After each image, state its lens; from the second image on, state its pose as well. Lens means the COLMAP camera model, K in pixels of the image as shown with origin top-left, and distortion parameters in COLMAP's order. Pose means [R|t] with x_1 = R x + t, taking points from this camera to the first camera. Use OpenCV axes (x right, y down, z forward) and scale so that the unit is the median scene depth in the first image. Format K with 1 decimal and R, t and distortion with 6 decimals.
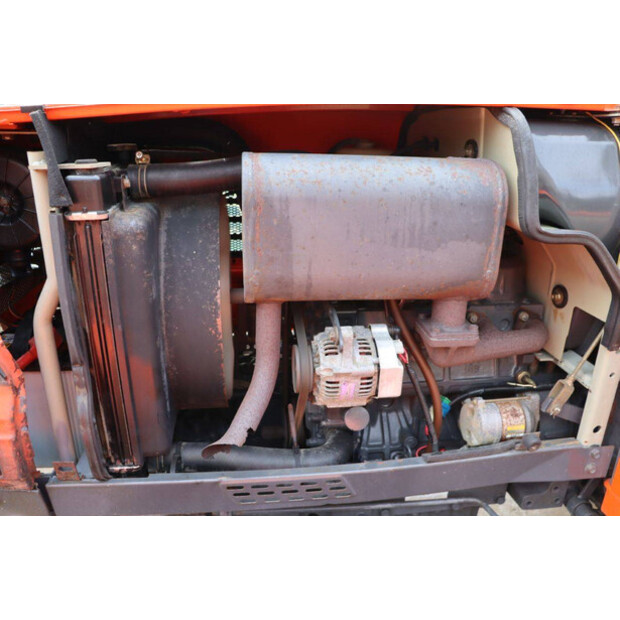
lens RADIAL K [[483.4, 0, 309.4], [0, 483.4, 311.0], [0, 0, 1]] dist [-0.107929, 0.053415]
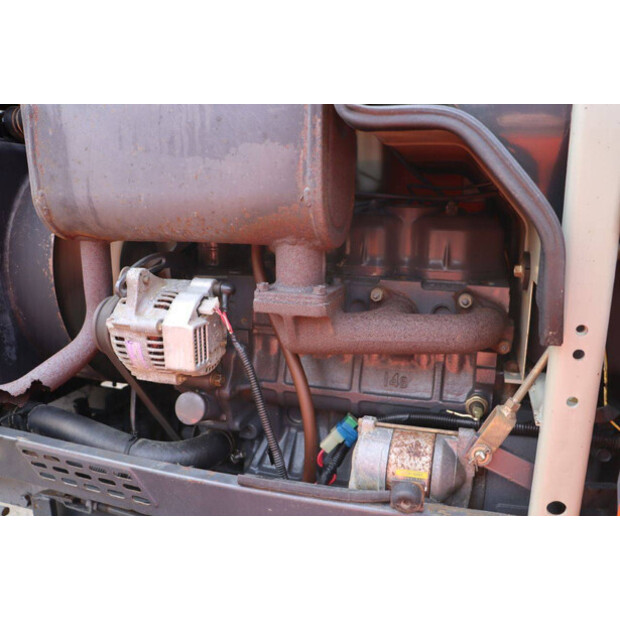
lens RADIAL K [[483.4, 0, 310.7], [0, 483.4, 313.0], [0, 0, 1]] dist [-0.107929, 0.053415]
pose [[0.896044, 0.076091, -0.437396, 0.673874], [-0.134827, 0.985312, -0.104794, 0.148622], [0.422997, 0.152873, 0.893142, 0.439797]]
